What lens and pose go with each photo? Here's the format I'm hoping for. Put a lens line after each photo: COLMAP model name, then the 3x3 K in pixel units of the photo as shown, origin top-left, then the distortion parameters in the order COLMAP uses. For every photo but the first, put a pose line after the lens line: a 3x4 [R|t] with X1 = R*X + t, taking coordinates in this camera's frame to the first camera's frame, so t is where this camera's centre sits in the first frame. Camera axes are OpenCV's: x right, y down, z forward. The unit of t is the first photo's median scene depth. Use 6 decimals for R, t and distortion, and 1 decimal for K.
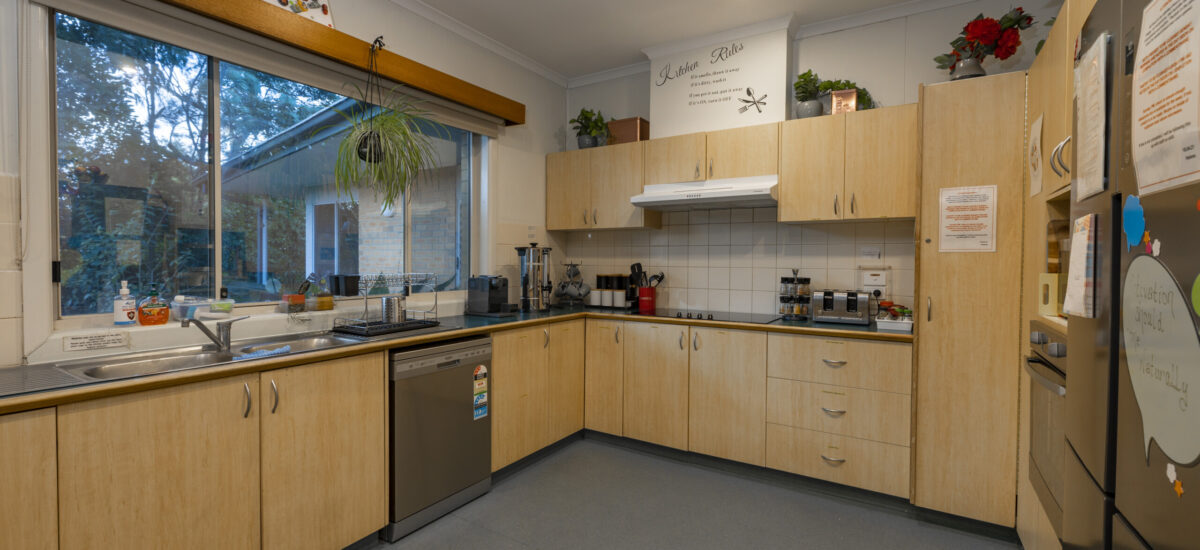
lens RADIAL K [[500.4, 0, 595.1], [0, 500.4, 271.0], [0, 0, 1]] dist [-0.000397, -0.000127]
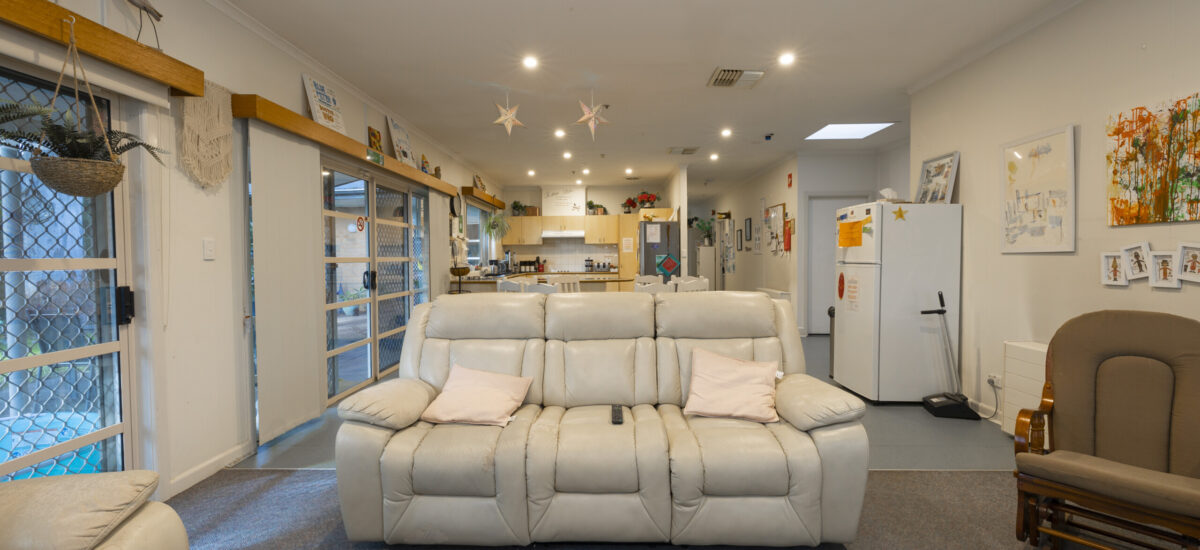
lens RADIAL K [[500.4, 0, 595.1], [0, 500.4, 271.0], [0, 0, 1]] dist [-0.000397, -0.000127]
pose [[0.855663, -0.028441, 0.516752, -1.314521], [0.025024, 0.999595, 0.013580, 0.043784], [-0.516929, 0.001312, 0.856028, -1.927547]]
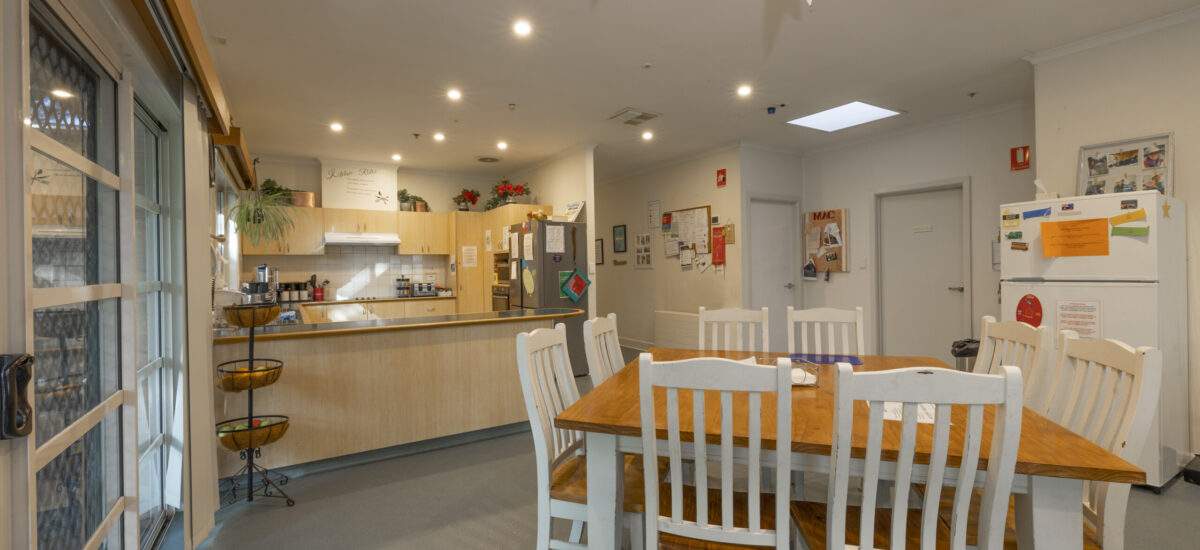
lens RADIAL K [[500.4, 0, 595.1], [0, 500.4, 271.0], [0, 0, 1]] dist [-0.000397, -0.000127]
pose [[0.433862, -0.017708, 0.900805, -1.232810], [0.037301, 0.999303, 0.001678, 0.006732], [-0.900207, 0.032873, 0.434220, -0.756799]]
